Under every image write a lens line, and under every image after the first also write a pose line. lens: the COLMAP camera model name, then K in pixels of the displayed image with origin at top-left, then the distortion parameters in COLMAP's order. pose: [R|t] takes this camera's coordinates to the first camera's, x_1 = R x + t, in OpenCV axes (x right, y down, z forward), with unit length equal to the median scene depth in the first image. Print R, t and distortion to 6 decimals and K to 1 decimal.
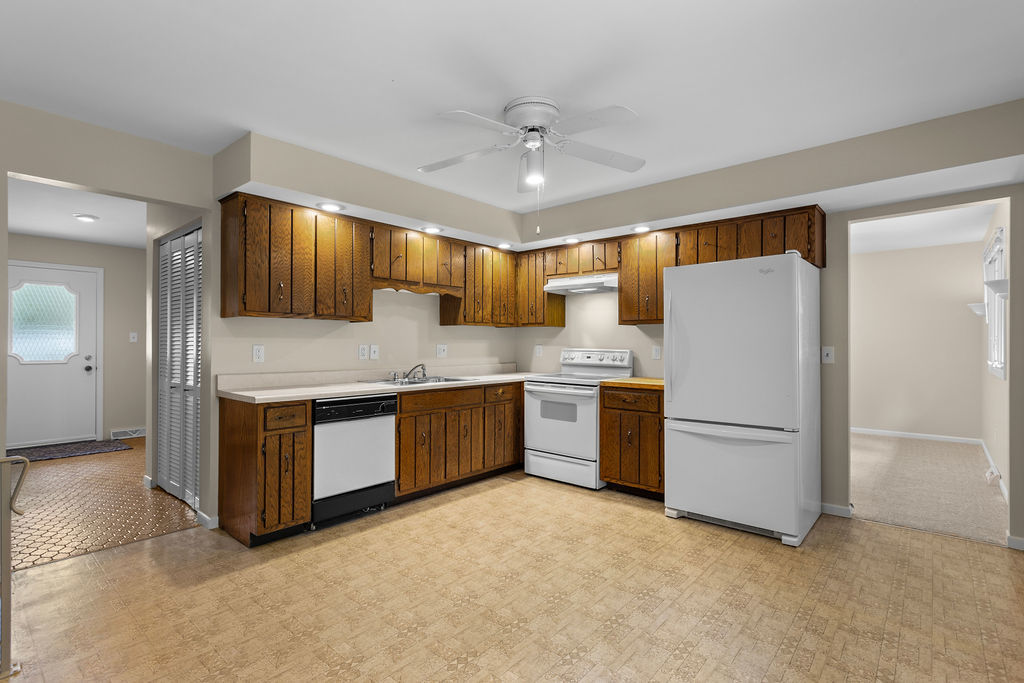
lens RADIAL K [[493.6, 0, 518.5], [0, 493.6, 344.1], [0, 0, 1]] dist [-0.002897, 0.000217]
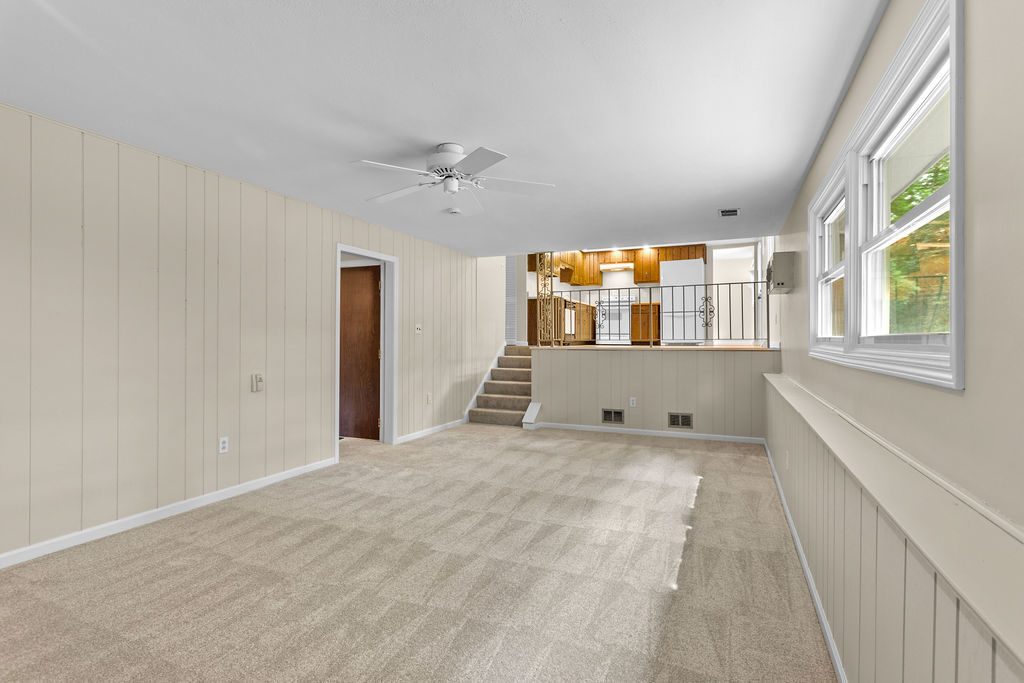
lens RADIAL K [[493.6, 0, 508.0], [0, 493.6, 343.3], [0, 0, 1]] dist [-0.002897, 0.000217]
pose [[0.961685, 0.010615, 0.273952, -0.938937], [-0.009874, 0.999943, -0.004085, 0.239936], [-0.273980, 0.001223, 0.961735, -1.066392]]
